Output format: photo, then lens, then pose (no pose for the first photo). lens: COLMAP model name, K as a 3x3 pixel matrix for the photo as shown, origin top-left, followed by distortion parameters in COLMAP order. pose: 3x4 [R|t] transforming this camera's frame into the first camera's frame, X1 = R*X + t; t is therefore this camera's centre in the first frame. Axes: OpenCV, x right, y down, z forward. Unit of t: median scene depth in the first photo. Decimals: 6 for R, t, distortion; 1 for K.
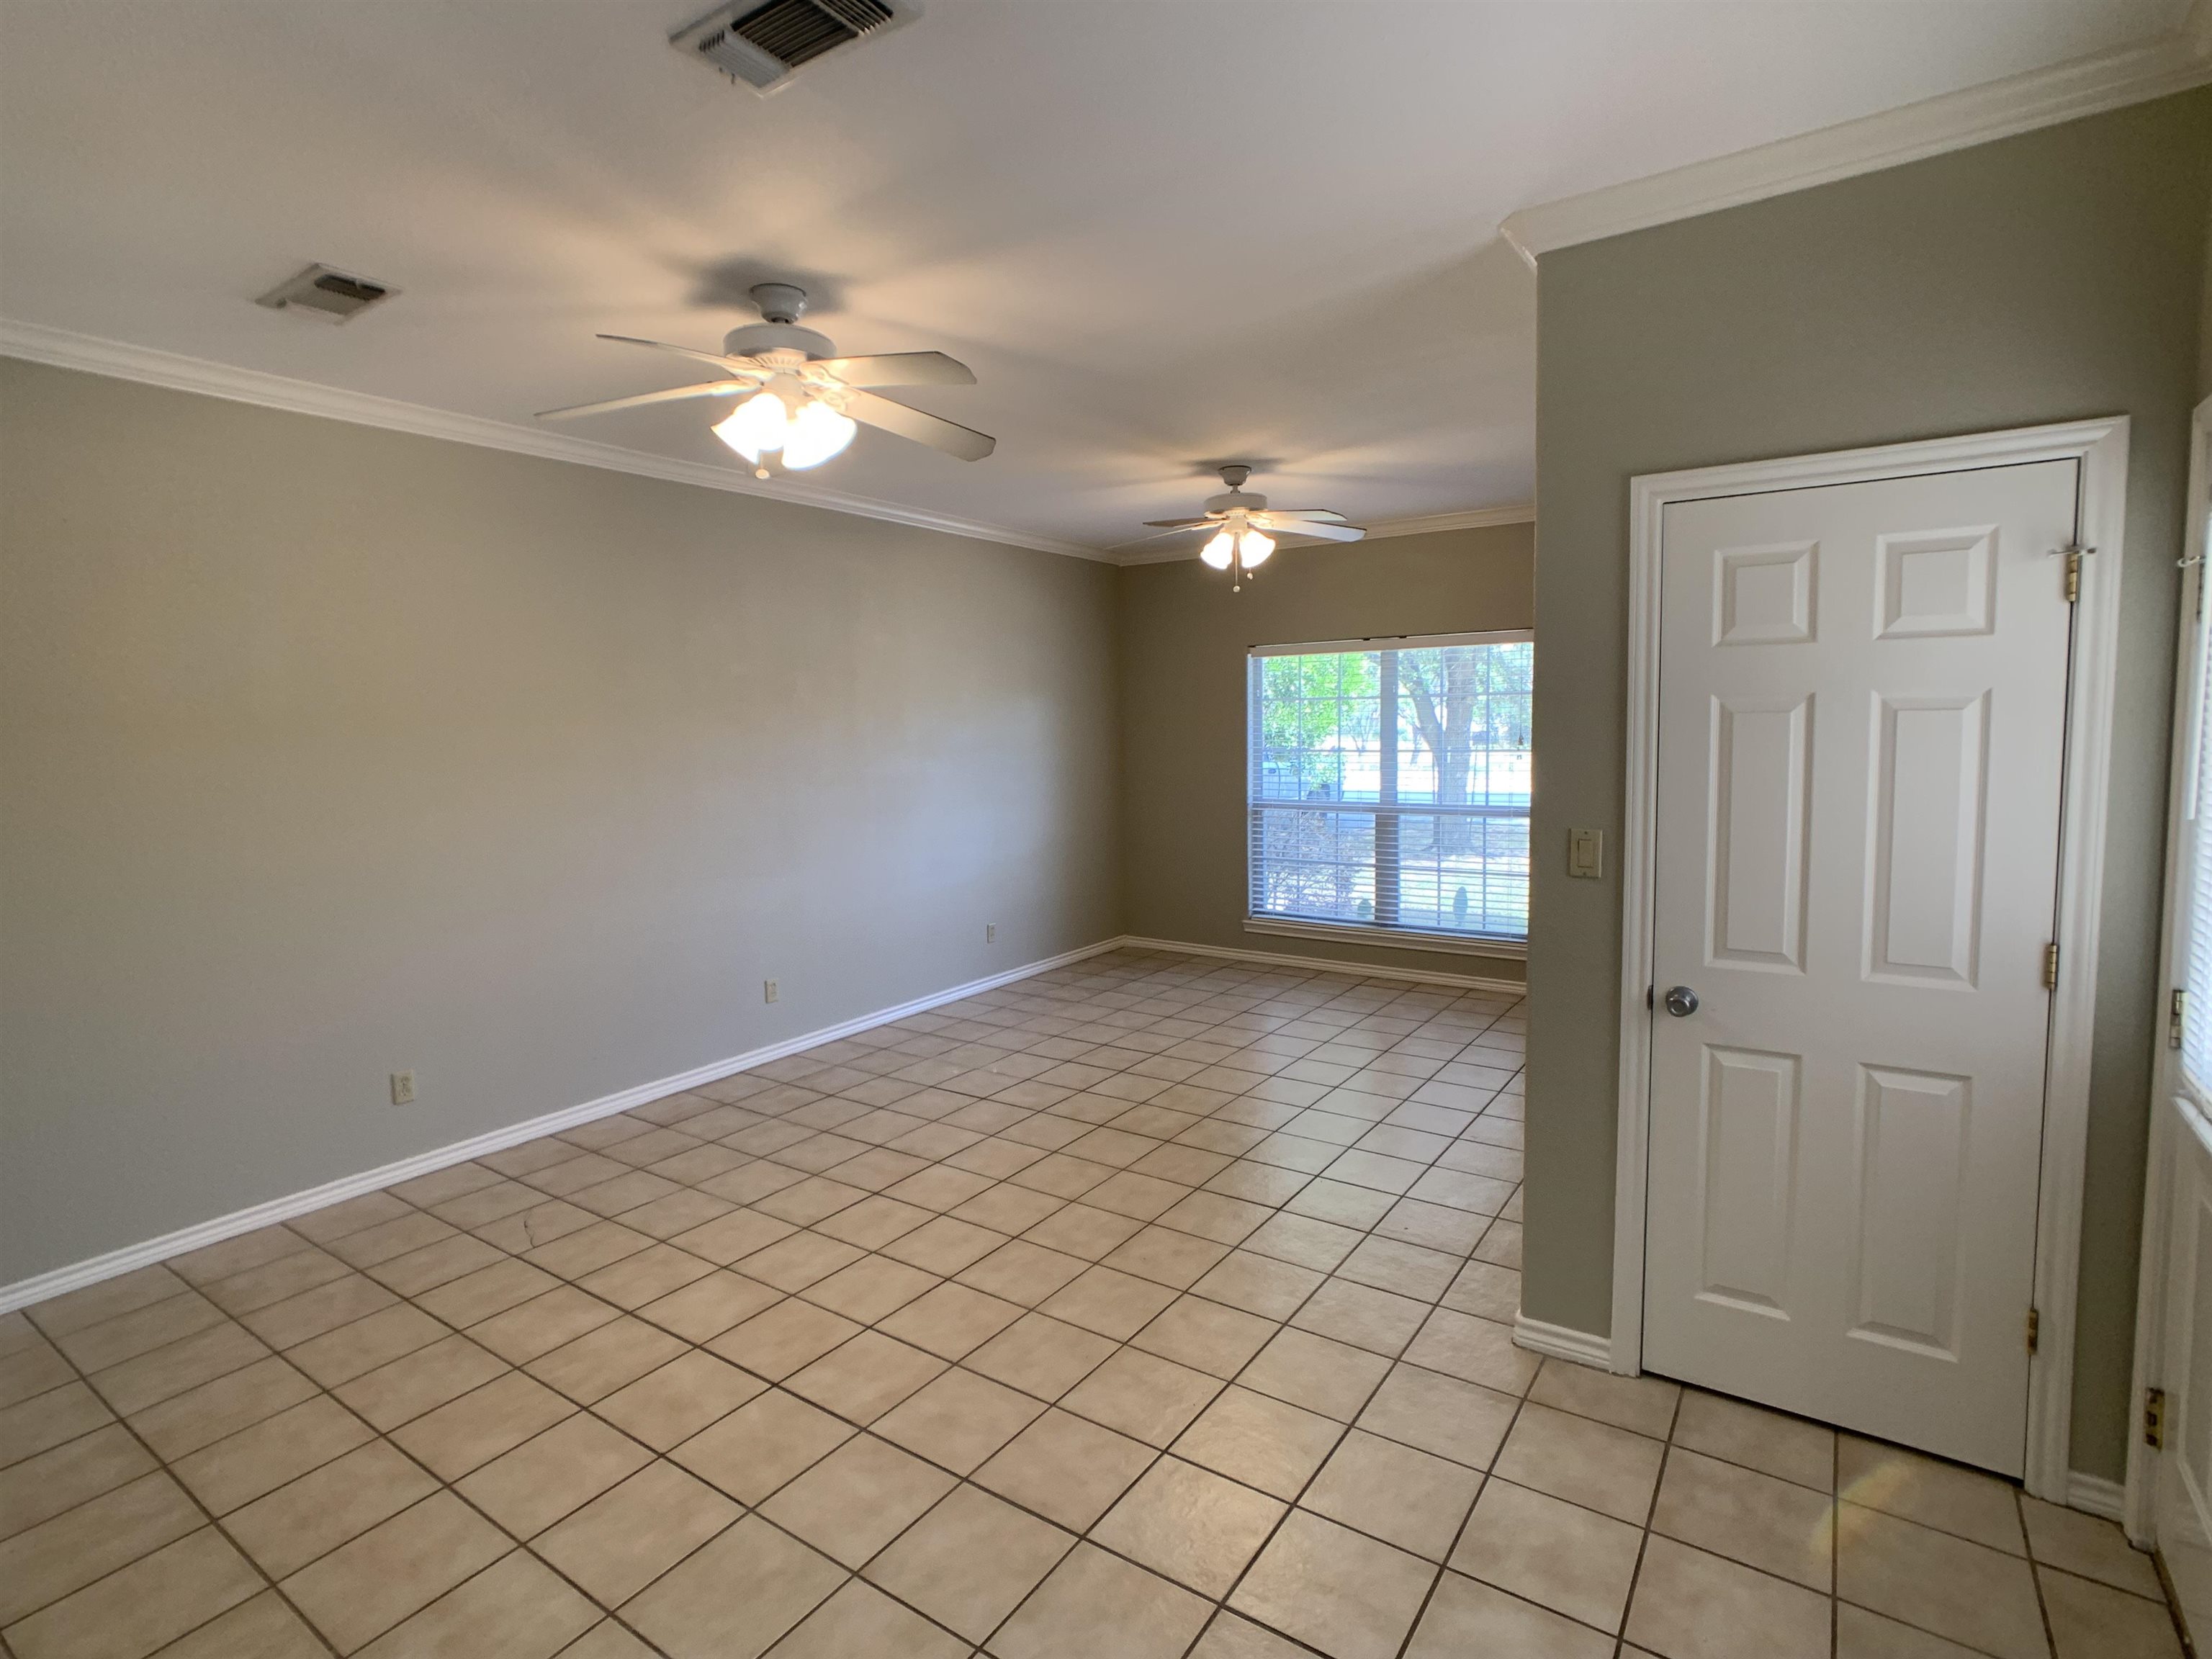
lens RADIAL K [[1090.4, 0, 1104.1], [0, 1090.4, 819.7], [0, 0, 1]] dist [-0.014847, 0.006591]
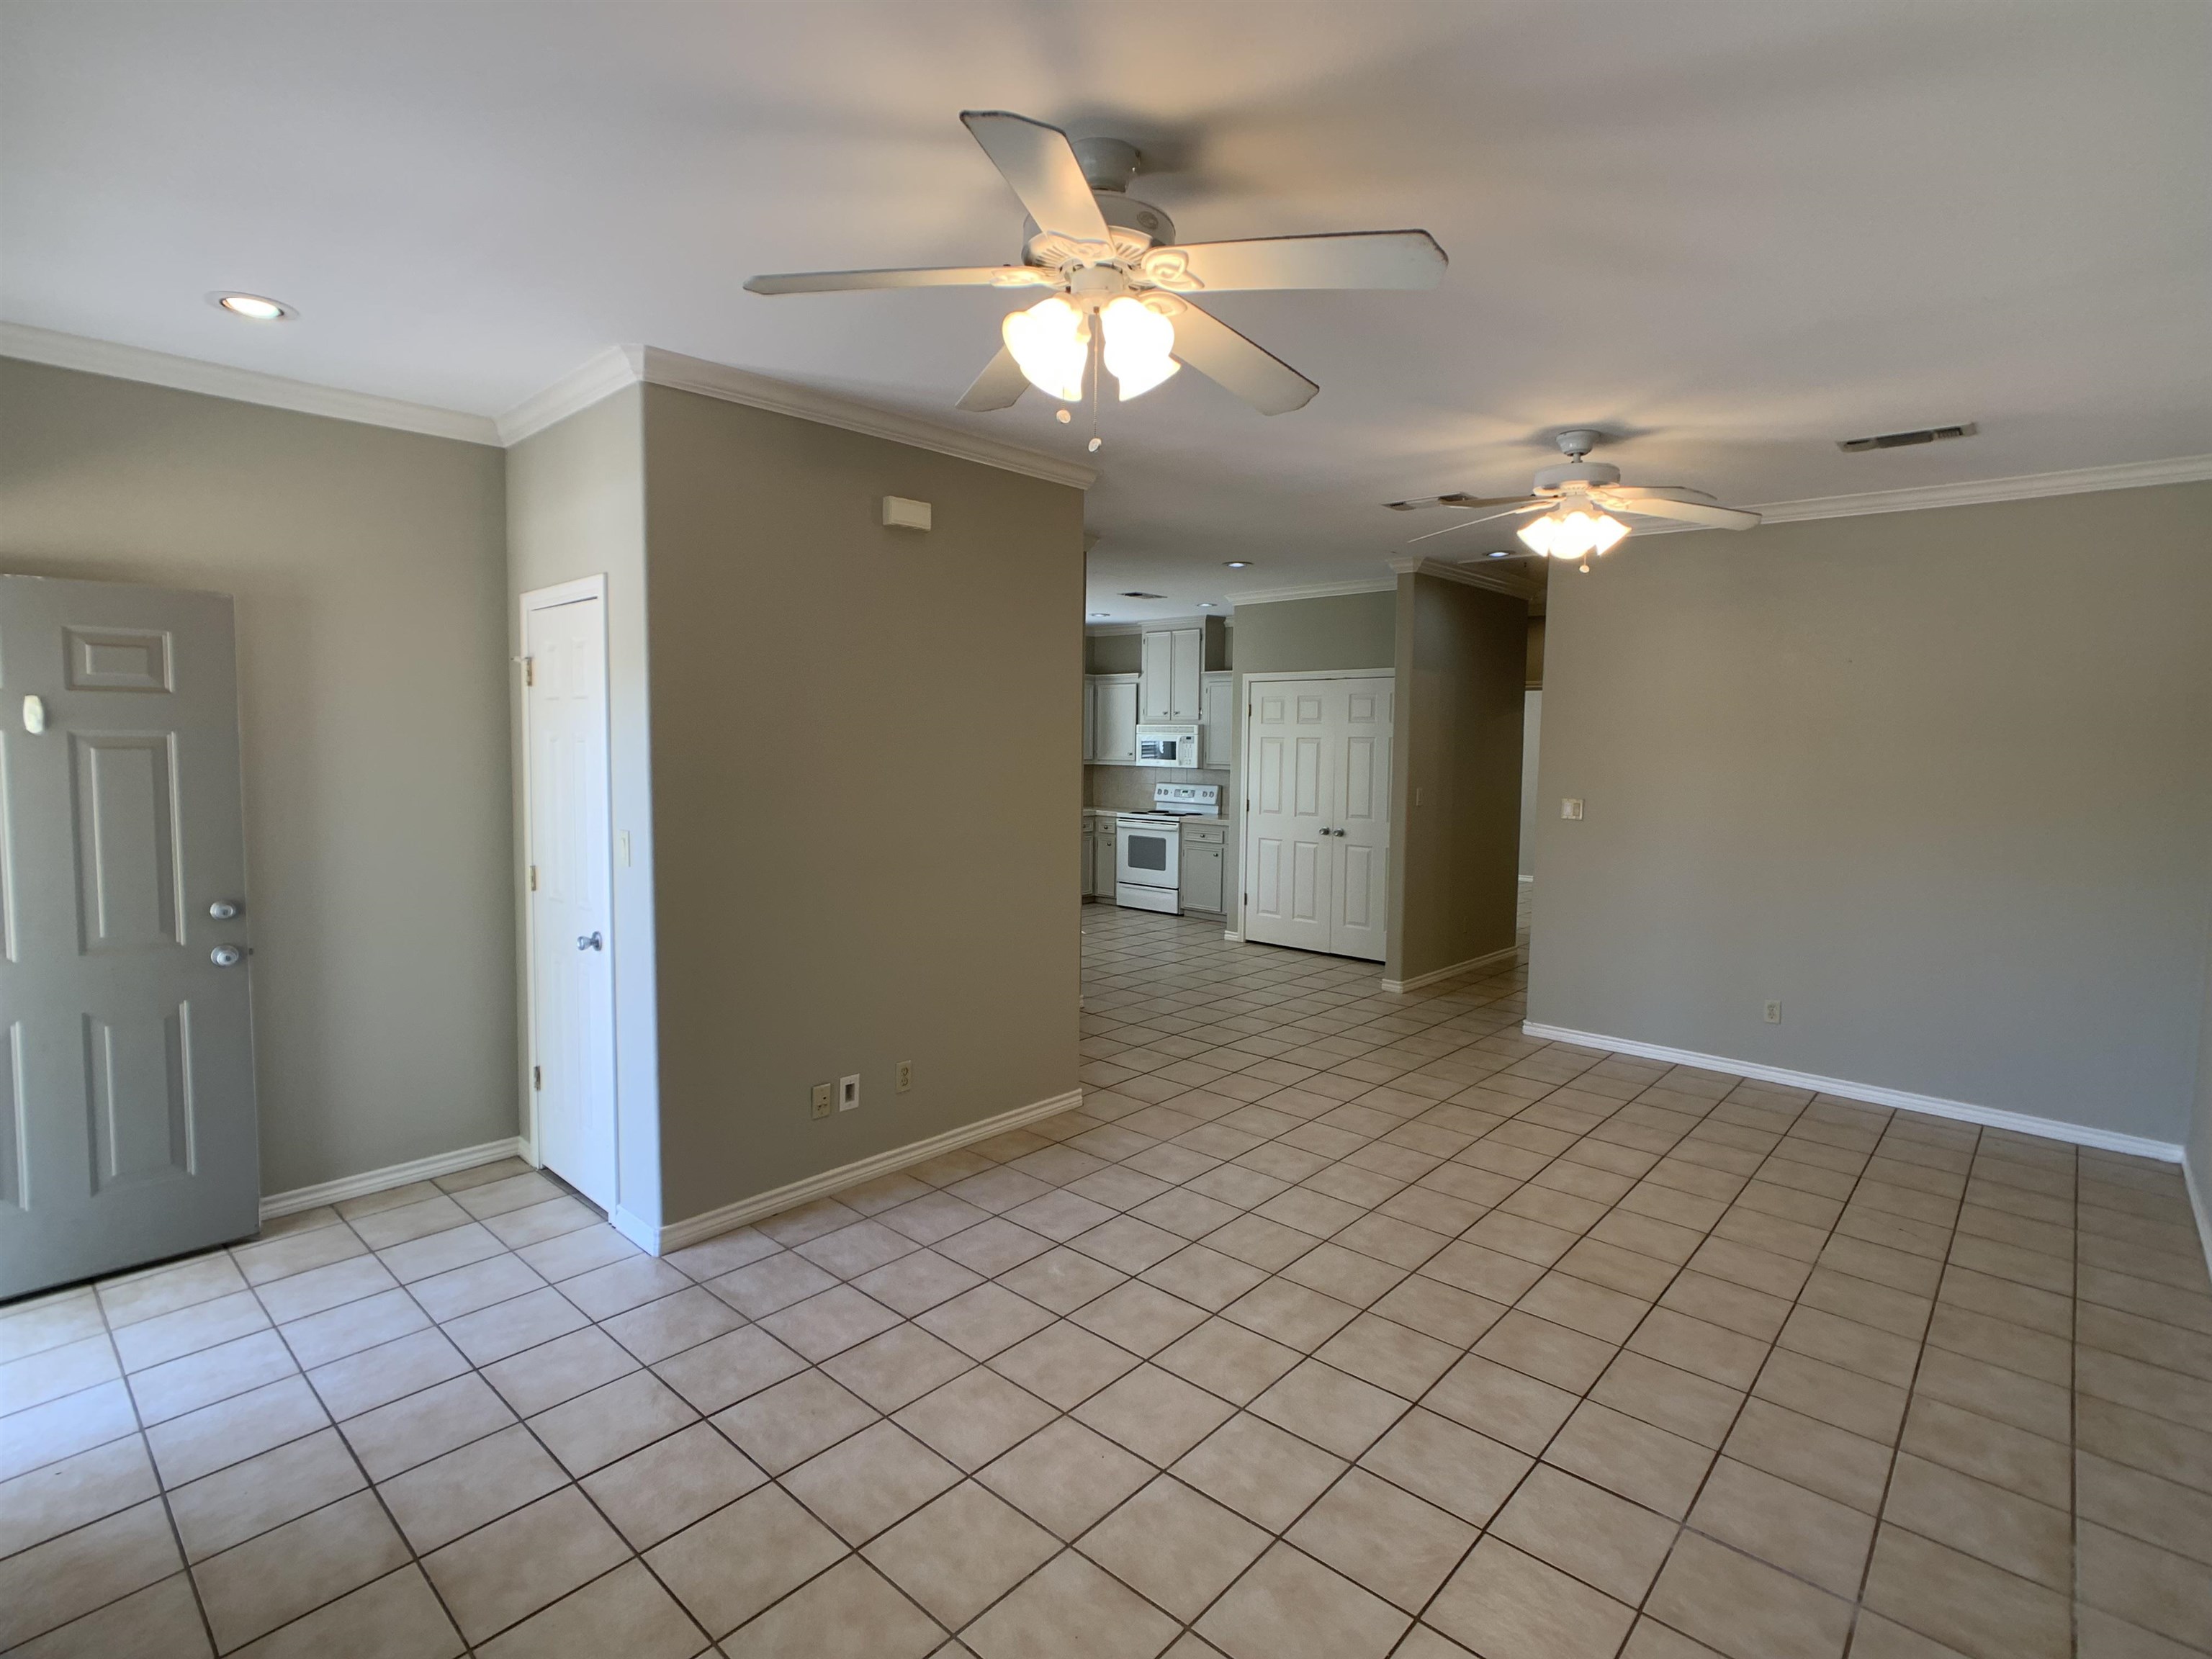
lens RADIAL K [[1090.4, 0, 1097.5], [0, 1090.4, 822.3], [0, 0, 1]] dist [-0.014847, 0.006591]
pose [[-0.990482, -0.004595, 0.137568, 0.081650], [0.018103, 0.986412, 0.163290, -0.174189], [-0.136449, 0.164226, -0.976940, 1.821096]]
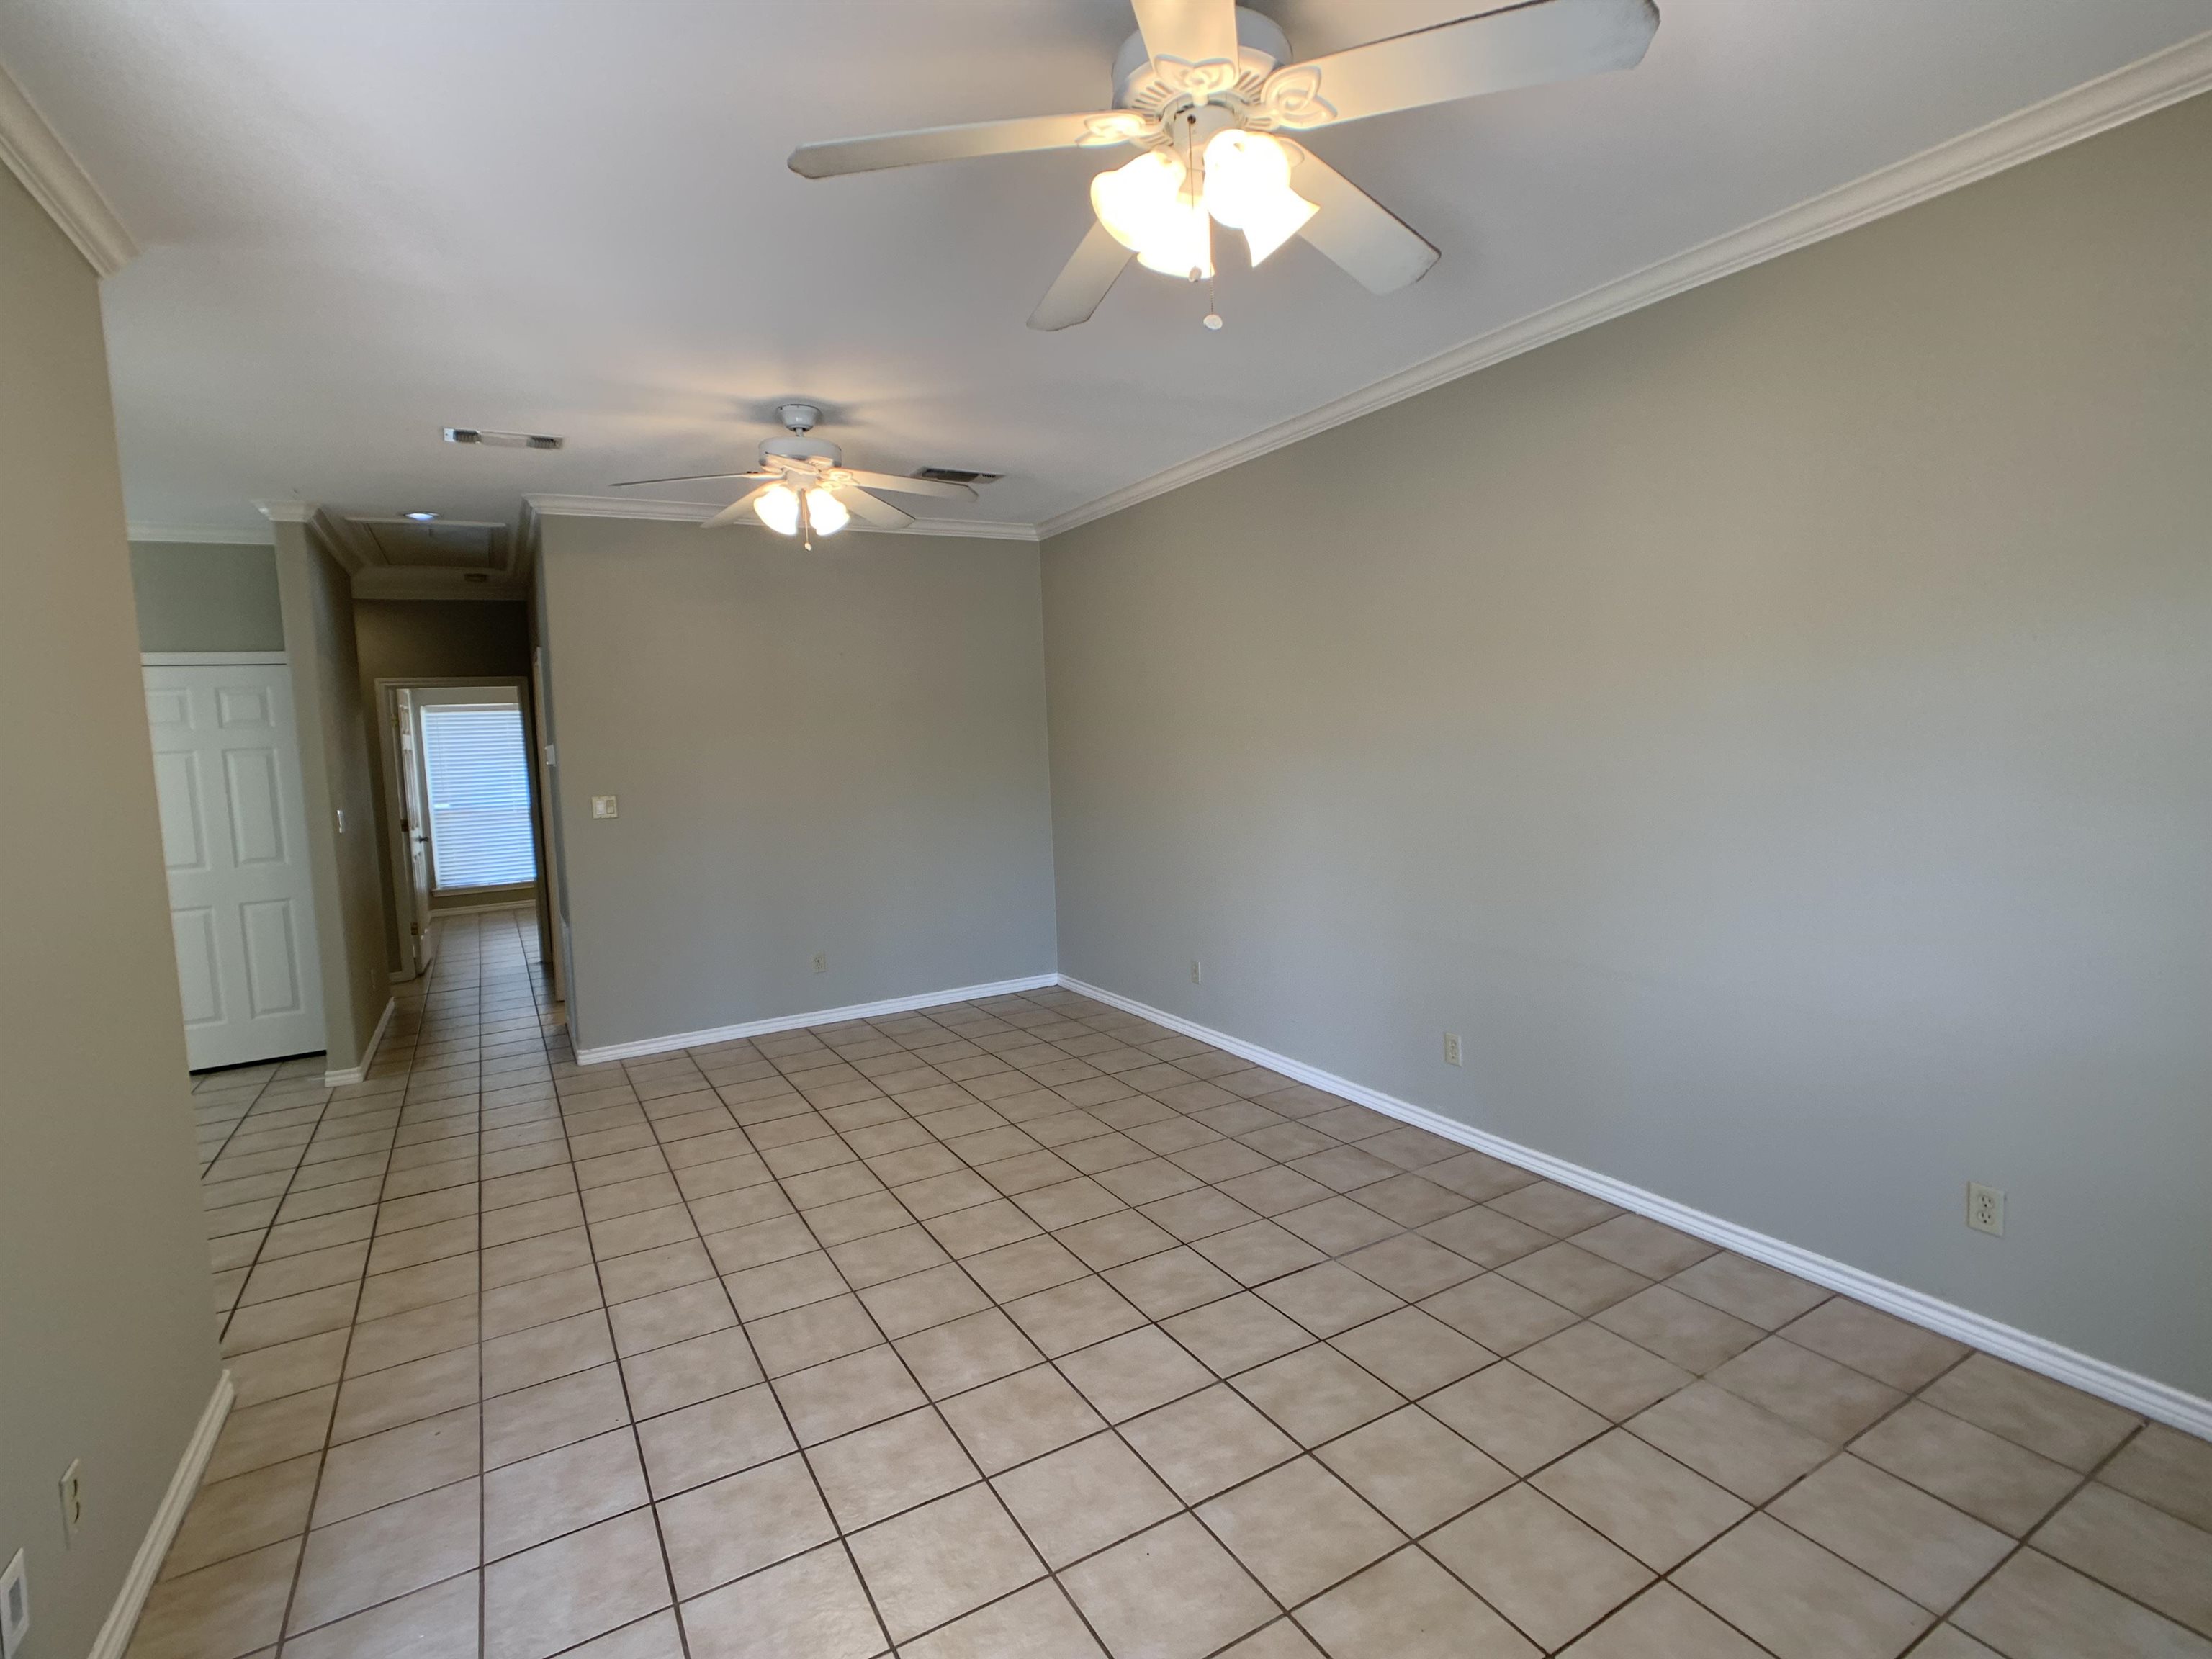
lens RADIAL K [[1090.4, 0, 1118.3], [0, 1090.4, 827.8], [0, 0, 1]] dist [-0.014847, 0.006591]
pose [[-0.430703, 0.124277, -0.893896, 0.588190], [-0.023801, 0.988565, 0.148907, -0.132205], [0.902180, 0.085410, -0.422820, 1.447625]]
